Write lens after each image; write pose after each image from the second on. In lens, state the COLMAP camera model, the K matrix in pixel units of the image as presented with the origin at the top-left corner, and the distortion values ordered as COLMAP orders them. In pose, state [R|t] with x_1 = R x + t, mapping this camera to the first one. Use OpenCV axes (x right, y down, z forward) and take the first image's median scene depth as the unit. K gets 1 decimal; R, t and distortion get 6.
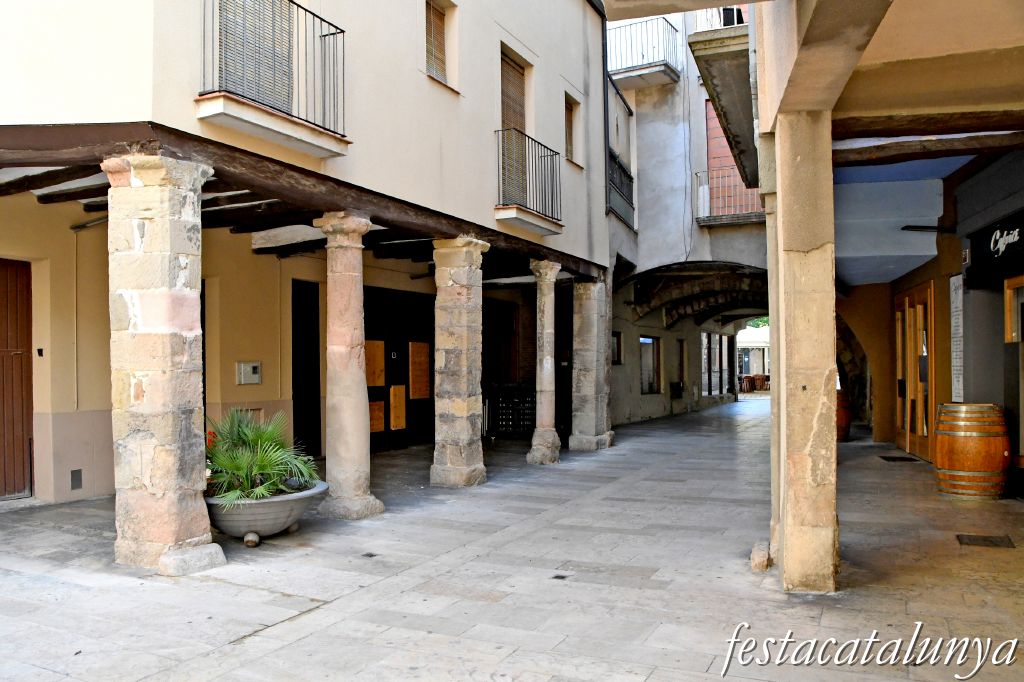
lens RADIAL K [[843.0, 0, 512.0], [0, 843.0, 344.8], [0, 0, 1]] dist [-0.126431, 0.003645]
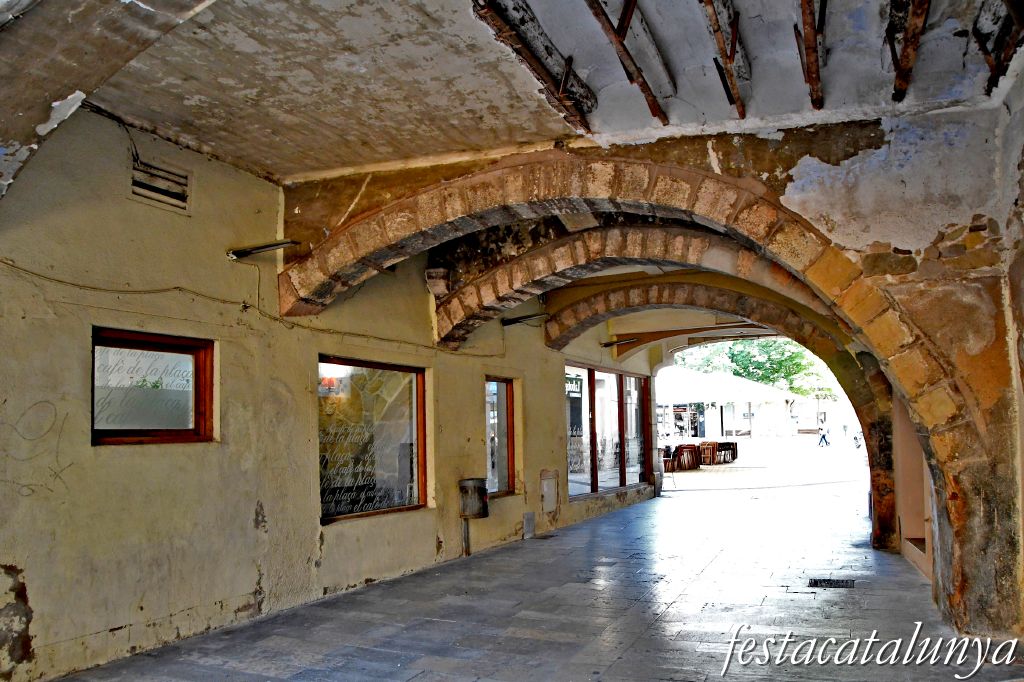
lens RADIAL K [[843.0, 0, 512.4], [0, 843.0, 342.8], [0, 0, 1]] dist [-0.126431, 0.003645]
pose [[0.999163, -0.010423, 0.039562, 0.206110], [0.013281, 0.997267, -0.072683, 0.009080], [-0.038696, 0.073147, 0.996570, 0.608665]]
